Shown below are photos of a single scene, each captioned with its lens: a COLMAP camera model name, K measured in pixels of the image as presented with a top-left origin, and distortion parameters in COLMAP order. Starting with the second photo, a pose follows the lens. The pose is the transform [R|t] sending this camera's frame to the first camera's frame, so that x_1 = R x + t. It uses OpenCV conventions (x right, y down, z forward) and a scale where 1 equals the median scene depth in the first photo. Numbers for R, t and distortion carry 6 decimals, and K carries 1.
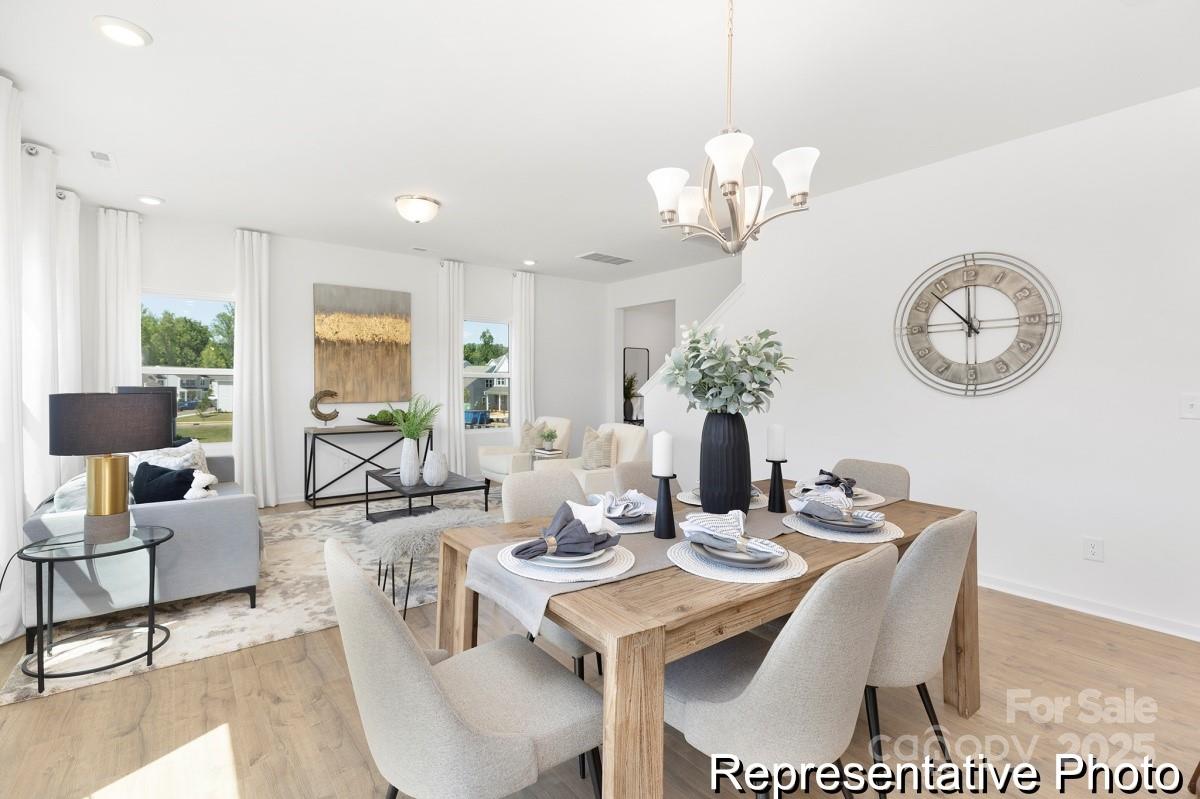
lens RADIAL K [[544.5, 0, 596.9], [0, 544.5, 389.2], [0, 0, 1]] dist [0.001109, 0.000098]
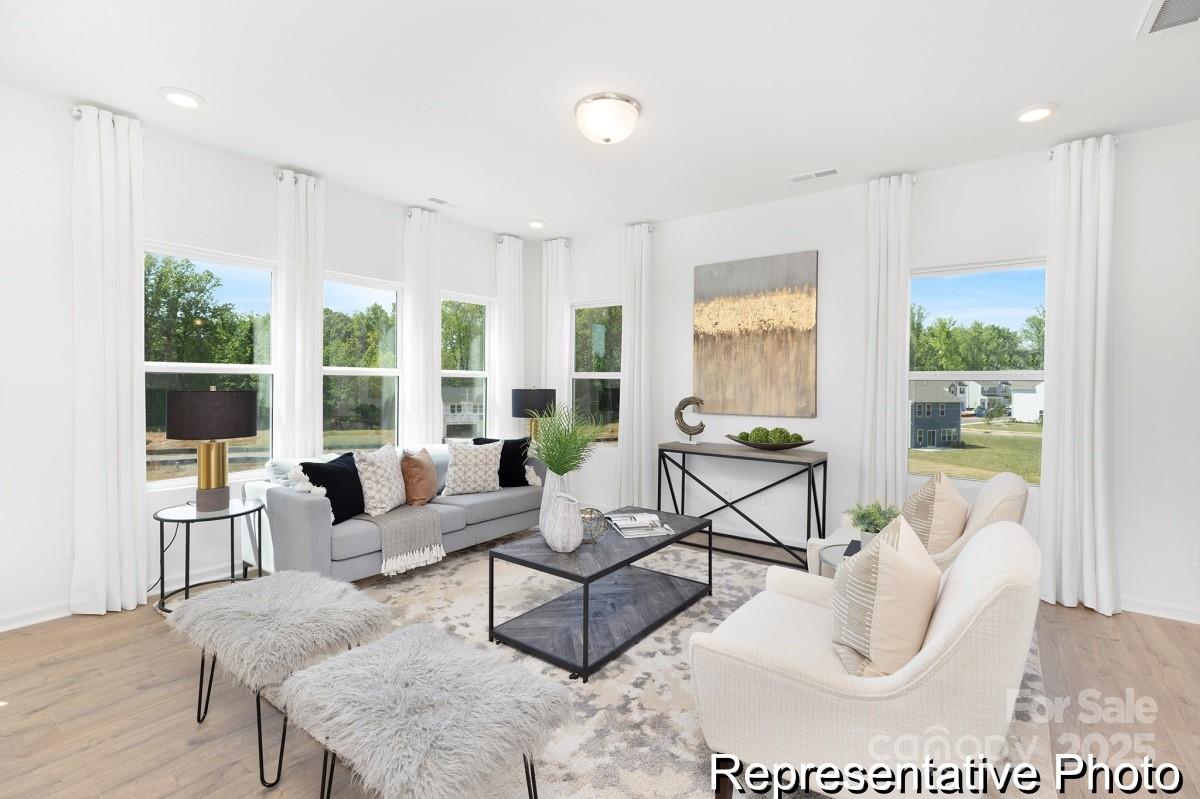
lens RADIAL K [[544.5, 0, 596.9], [0, 544.5, 389.2], [0, 0, 1]] dist [0.001109, 0.000098]
pose [[0.278480, 0.007481, -0.960413, 0.219365], [-0.020897, 0.999780, 0.001728, -0.007174], [0.960215, 0.019589, 0.278576, 0.599815]]
